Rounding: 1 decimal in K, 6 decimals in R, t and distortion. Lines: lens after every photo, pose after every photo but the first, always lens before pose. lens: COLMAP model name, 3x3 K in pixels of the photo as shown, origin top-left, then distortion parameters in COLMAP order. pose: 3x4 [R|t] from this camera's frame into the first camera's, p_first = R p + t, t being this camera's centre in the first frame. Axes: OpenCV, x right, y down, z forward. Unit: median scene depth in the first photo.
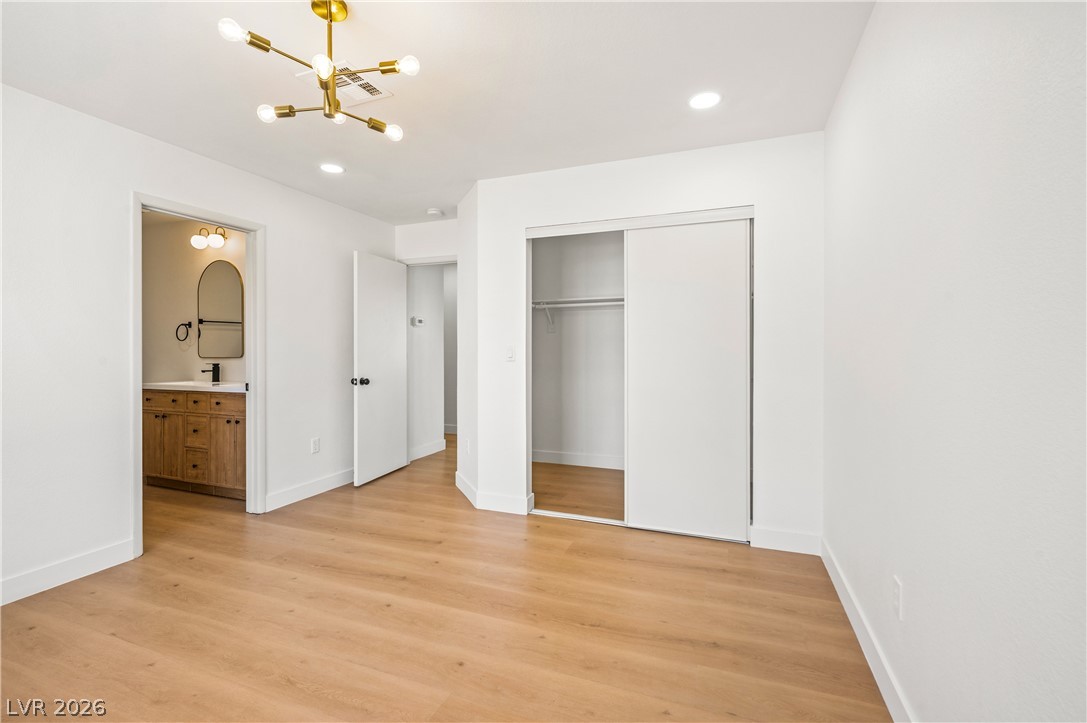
lens RADIAL K [[469.0, 0, 542.5], [0, 469.0, 352.0], [0, 0, 1]] dist [0.004036, -0.000613]
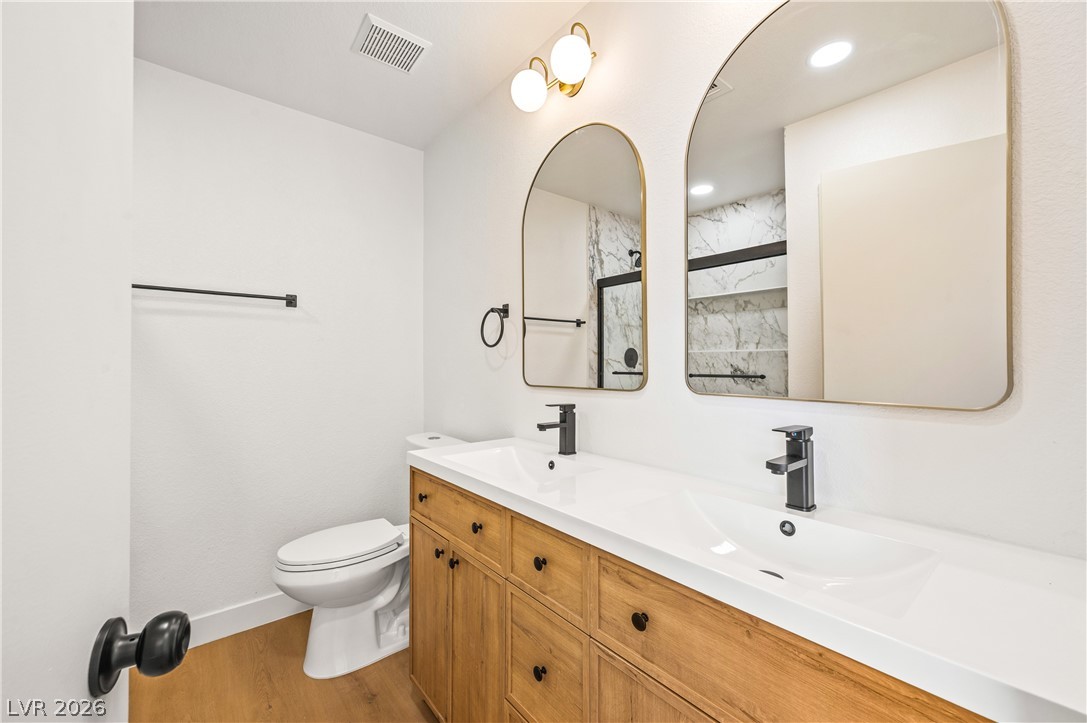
lens RADIAL K [[442.4, 0, 542.1], [0, 442.4, 365.0], [0, 0, 1]] dist [0.001447, 0.000039]
pose [[0.867374, -0.005810, -0.497622, -0.599999], [0.000477, 0.999941, -0.010843, -0.003100], [0.497656, 0.009168, 0.867326, 0.766340]]
